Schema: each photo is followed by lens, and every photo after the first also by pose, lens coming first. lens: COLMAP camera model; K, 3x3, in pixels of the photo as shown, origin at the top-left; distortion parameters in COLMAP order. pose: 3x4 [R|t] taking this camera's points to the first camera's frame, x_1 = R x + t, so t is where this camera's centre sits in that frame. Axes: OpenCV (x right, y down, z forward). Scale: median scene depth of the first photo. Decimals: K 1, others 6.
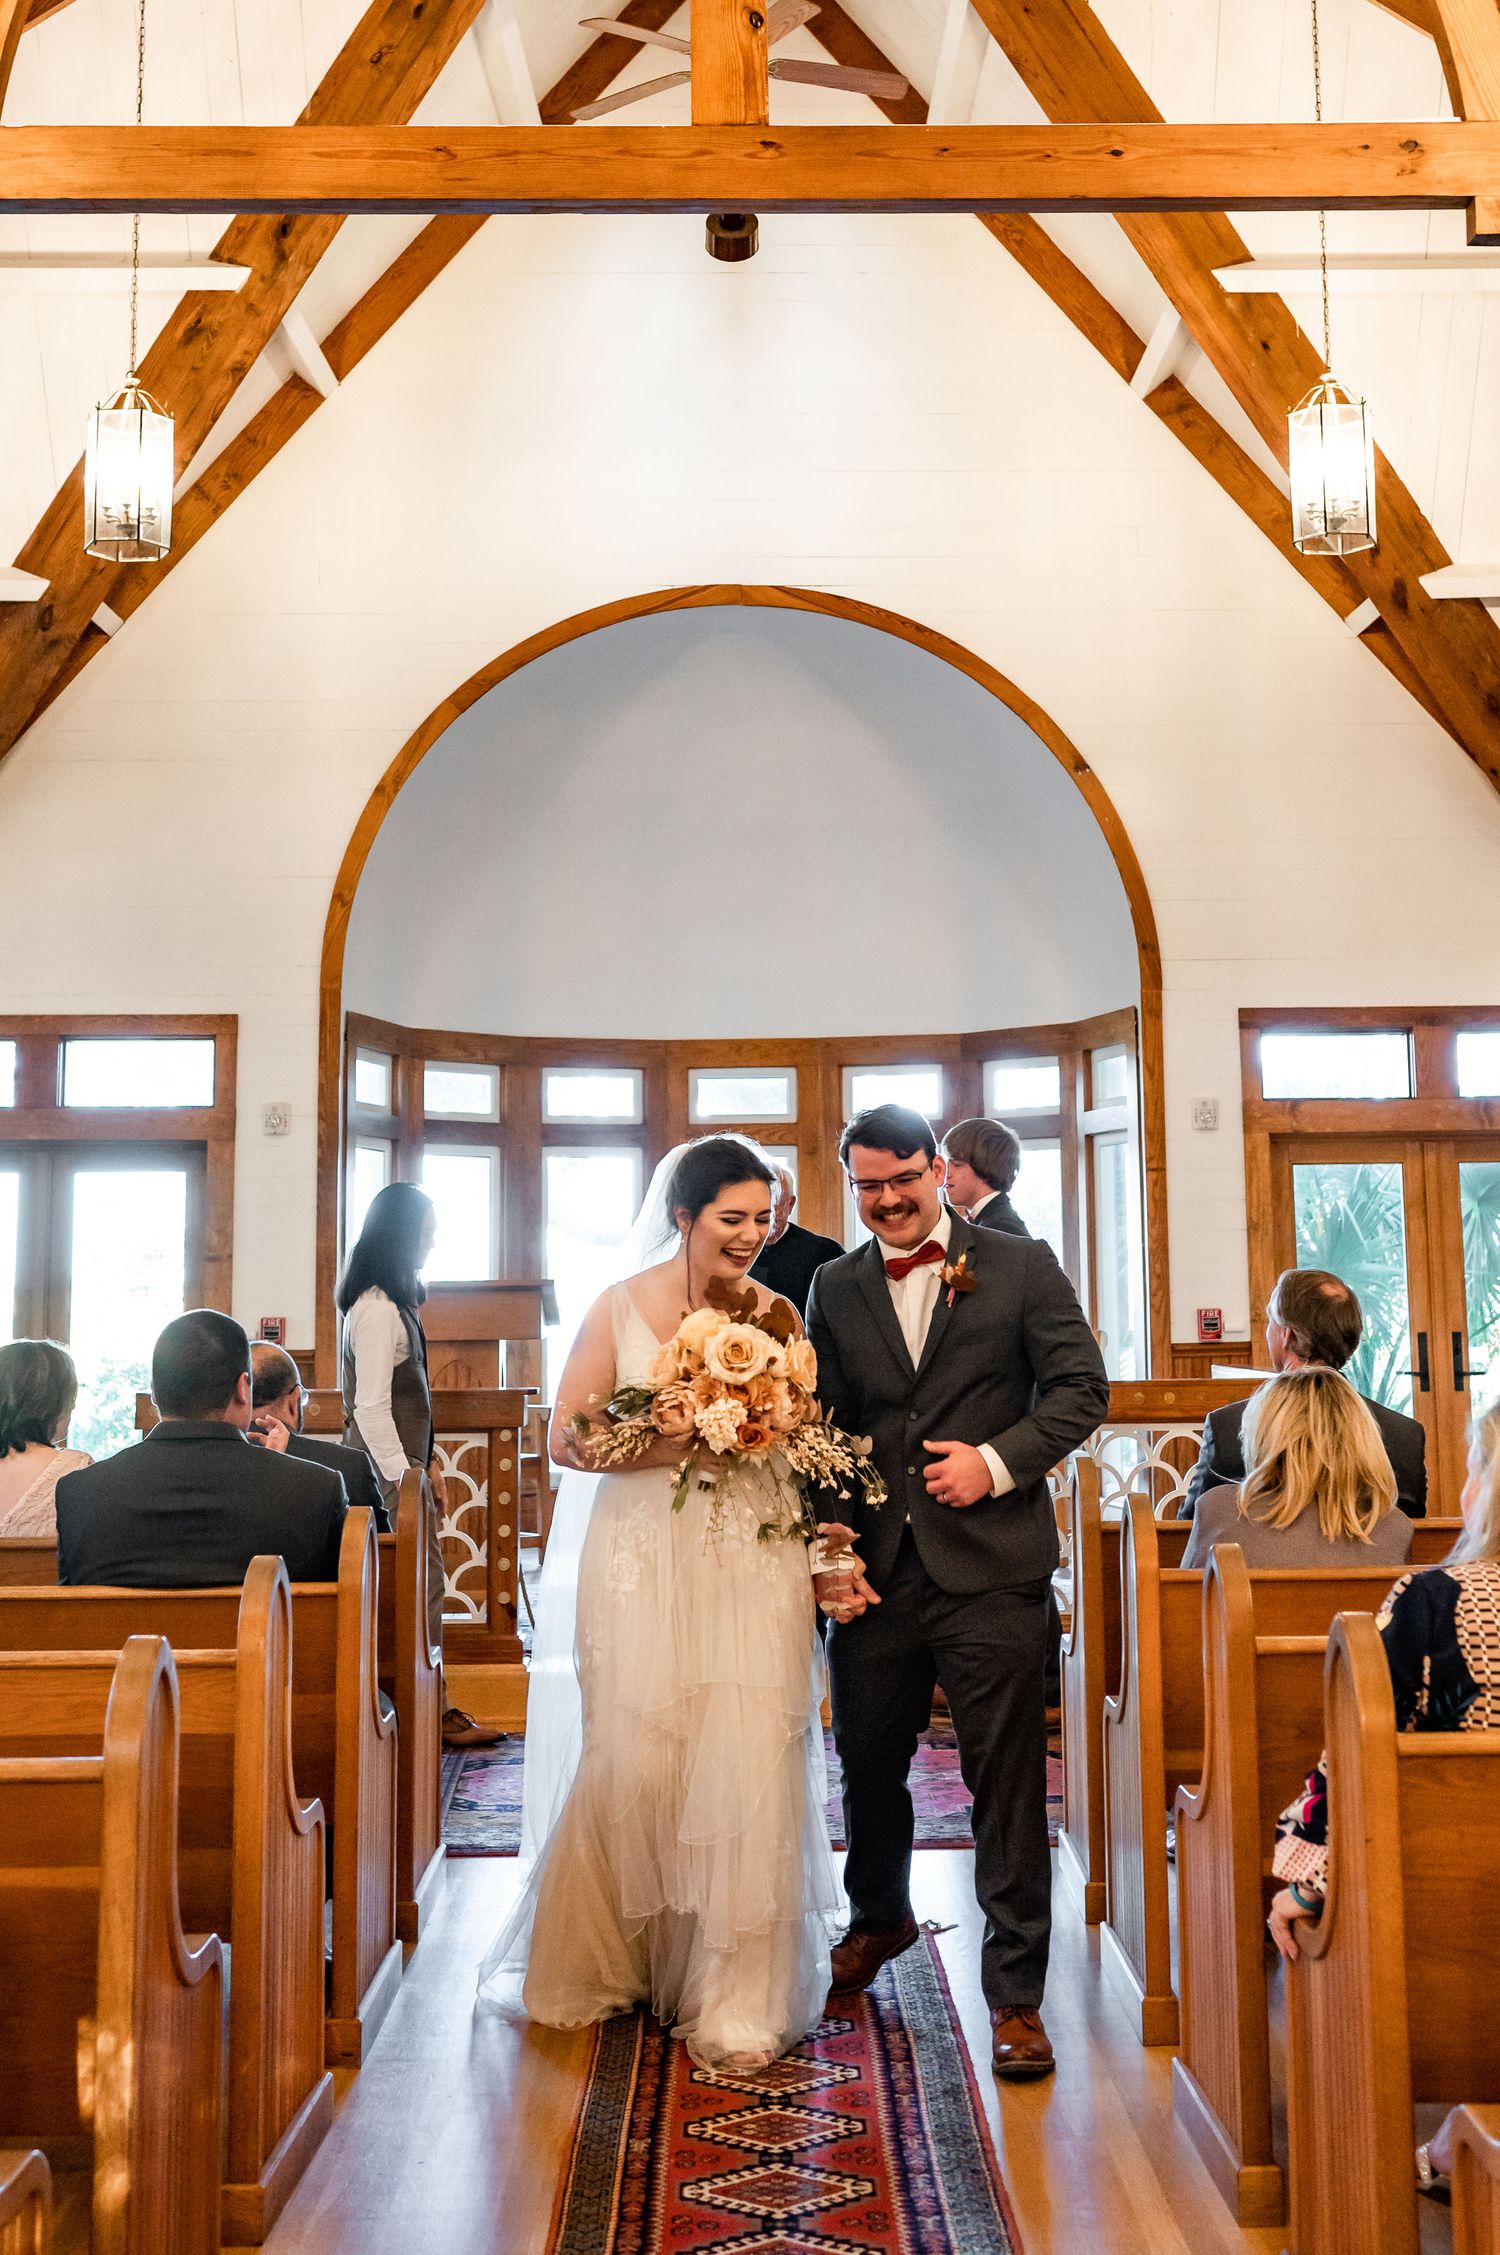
lens RADIAL K [[2601.0, 0, 791.4], [0, 2601.0, 932.7], [0, 0, 1]] dist [0.002201, 0.000000]
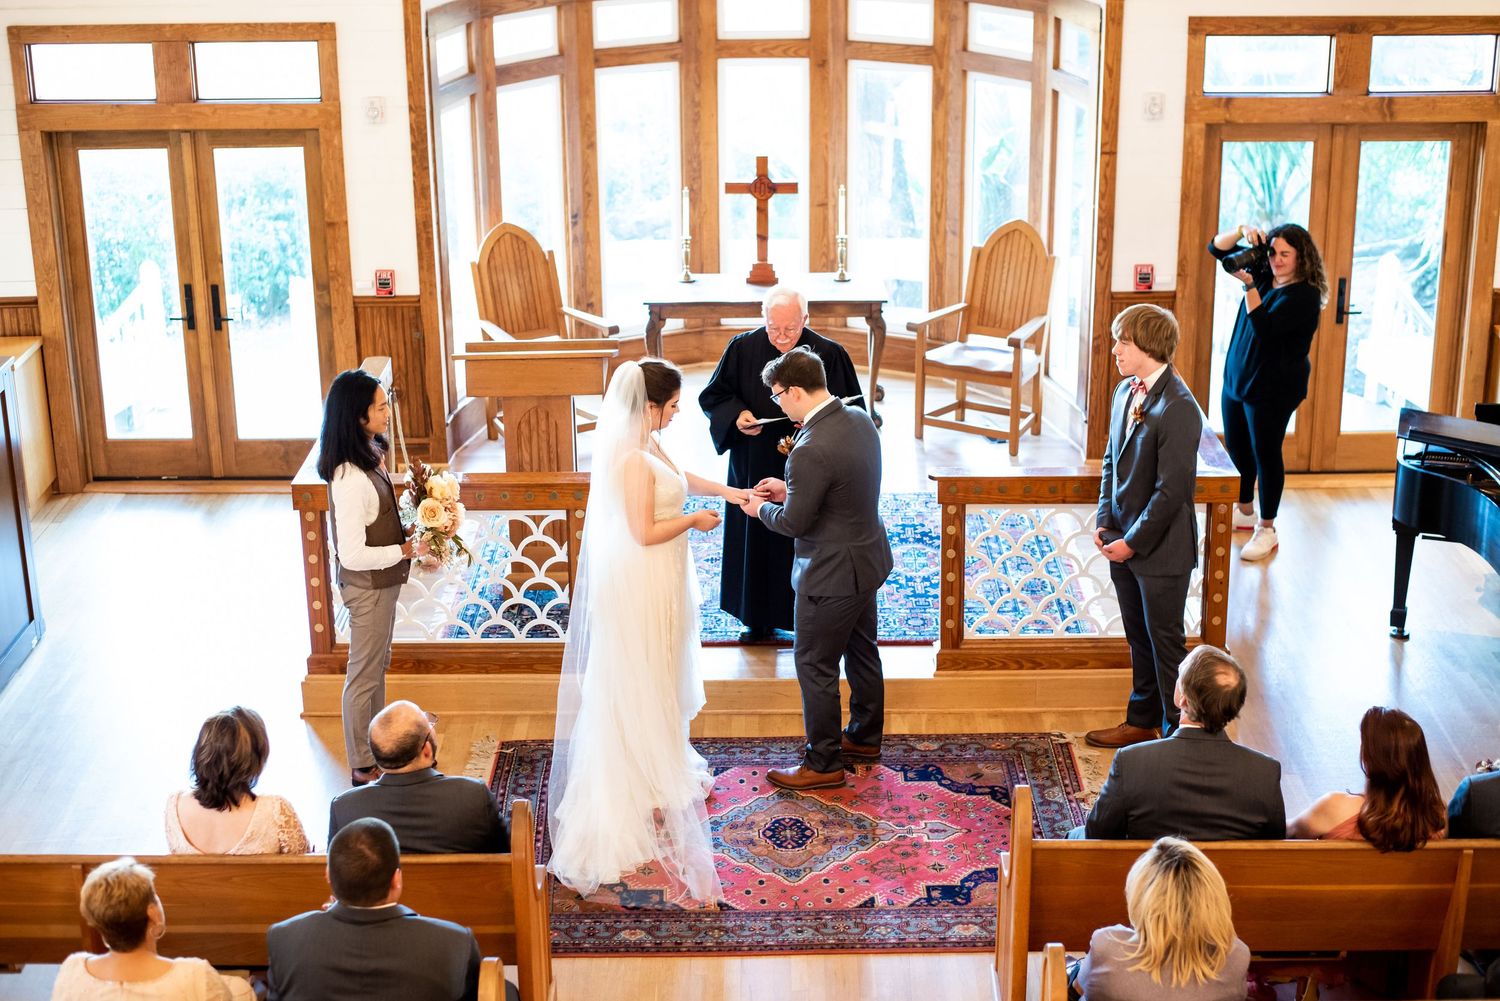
lens RADIAL K [[2163.7, 0, 743.9], [0, 2163.7, 498.4], [0, 0, 1]] dist [-0.083338, 0.000000]
pose [[0.999650, 0.007140, -0.025462, -0.001511], [0.005129, 0.892228, 0.451557, -0.255390], [0.025942, -0.451529, 0.891879, 0.046404]]
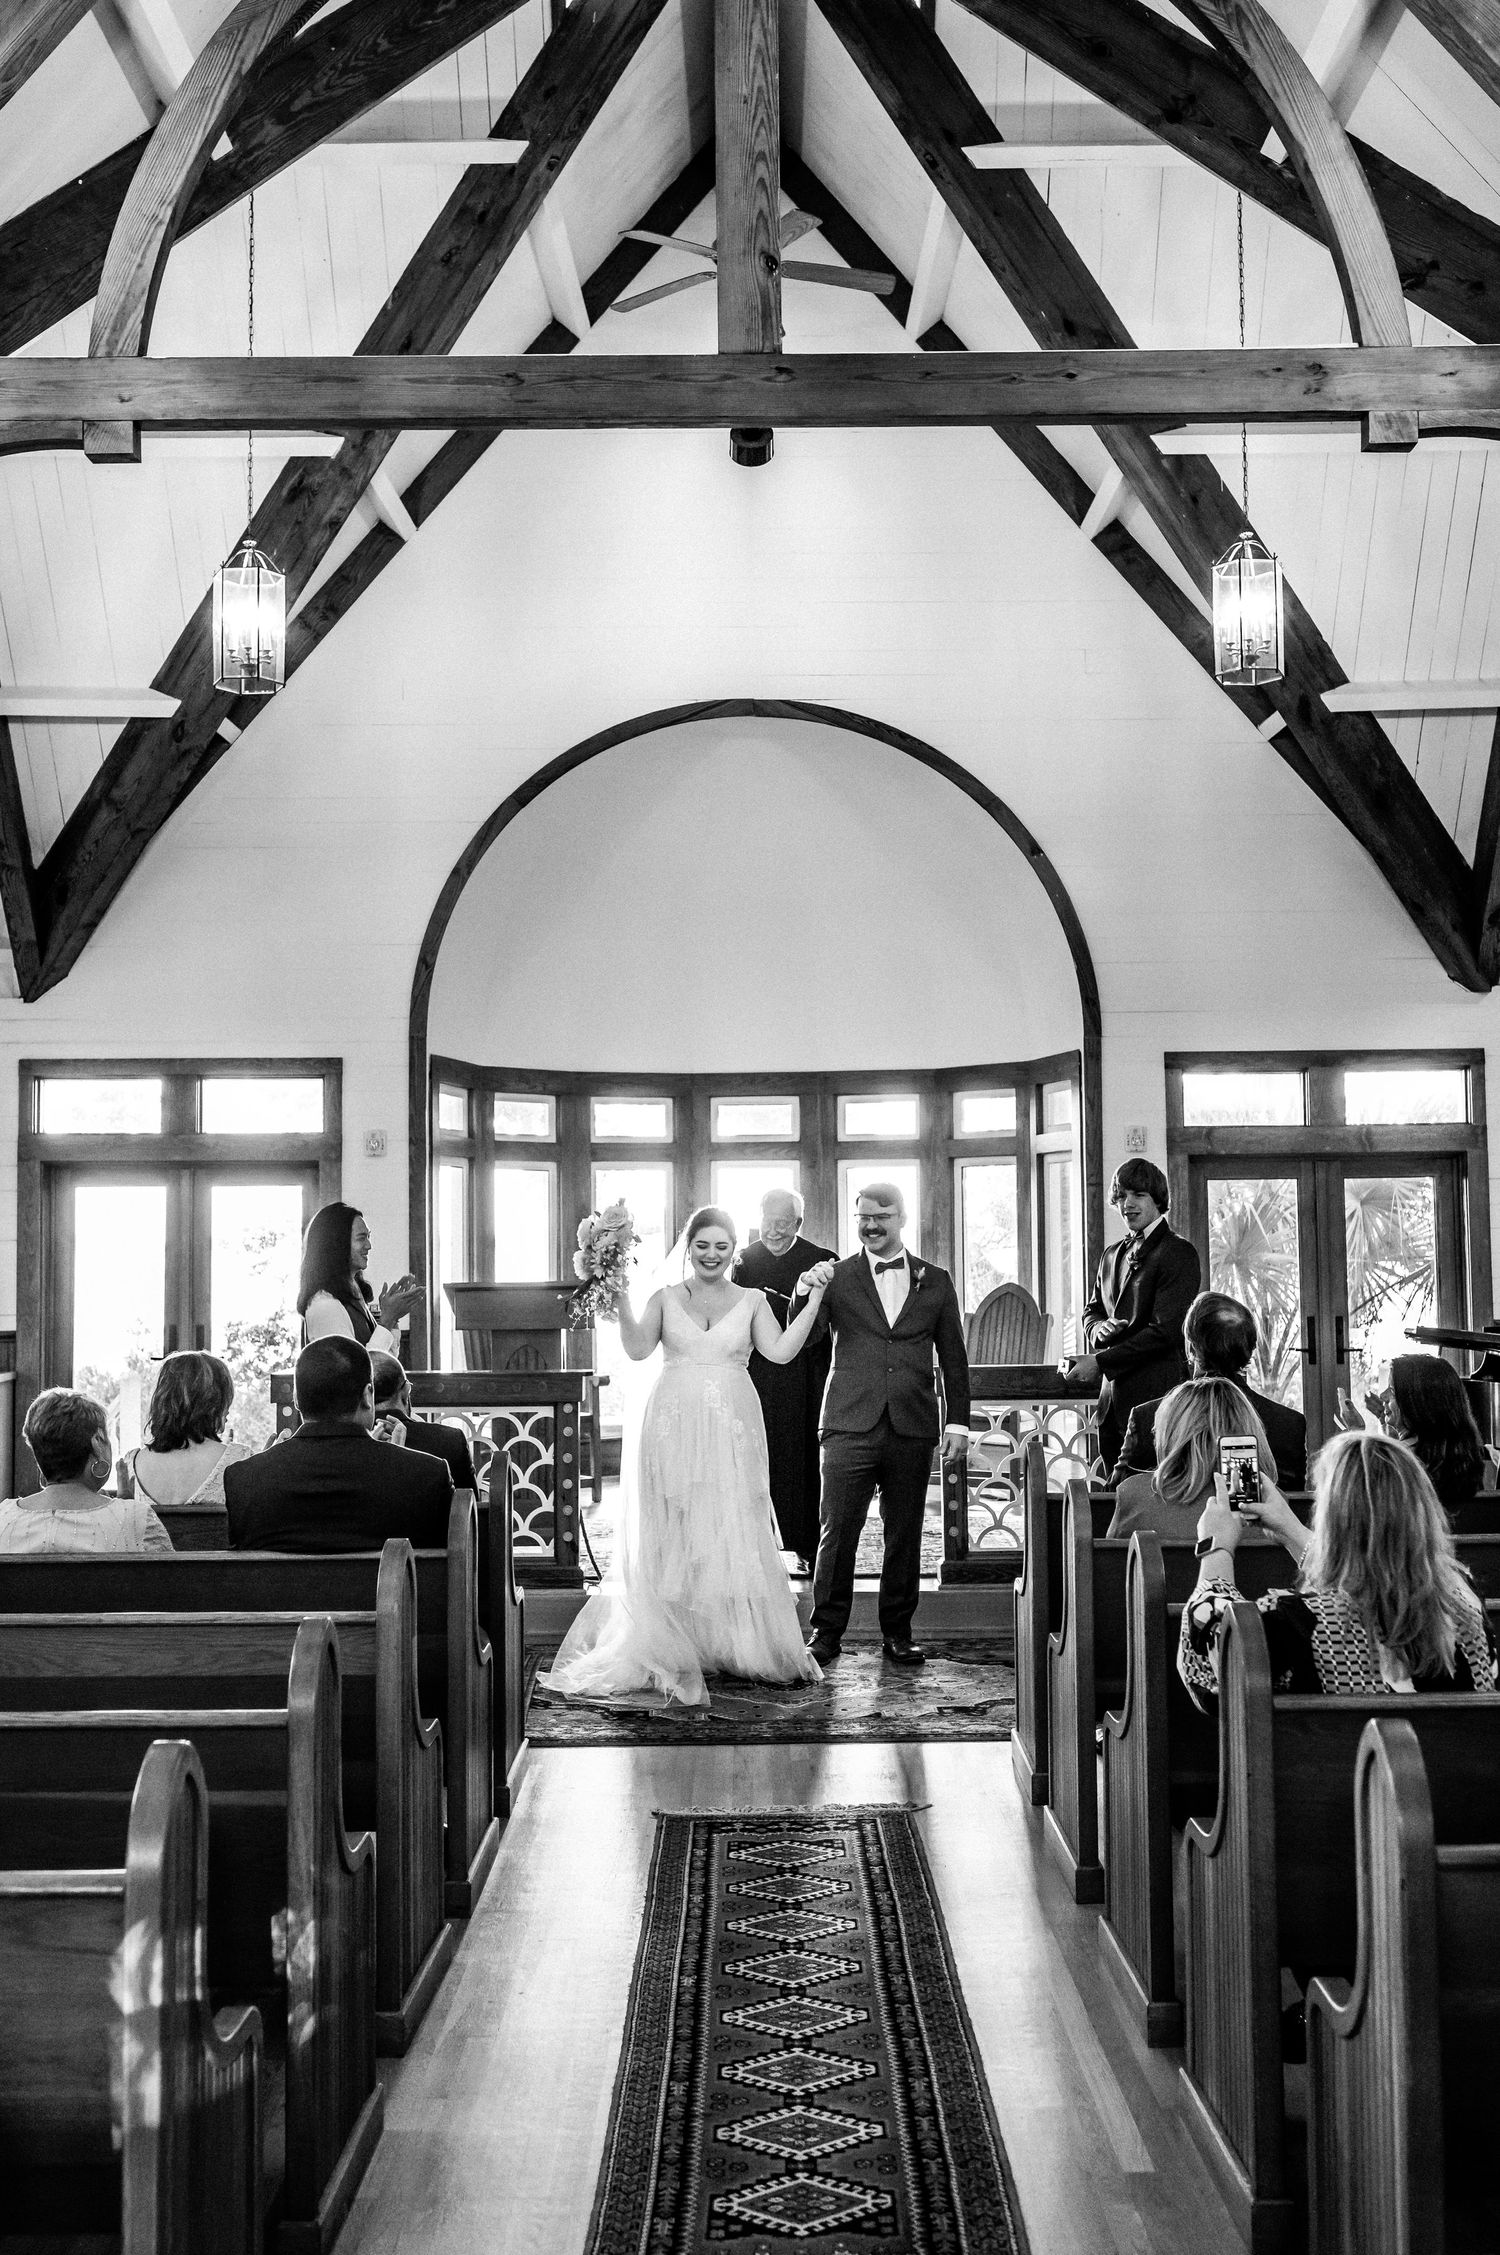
lens RADIAL K [[2177.3, 0, 761.3], [0, 2177.3, 1140.1], [0, 0, 1]] dist [-0.004663, 0.000000]
pose [[0.999908, -0.000206, -0.013568, -0.002861], [0.001353, 0.996416, 0.084582, -0.019301], [0.013502, -0.084593, 0.996324, -0.021202]]
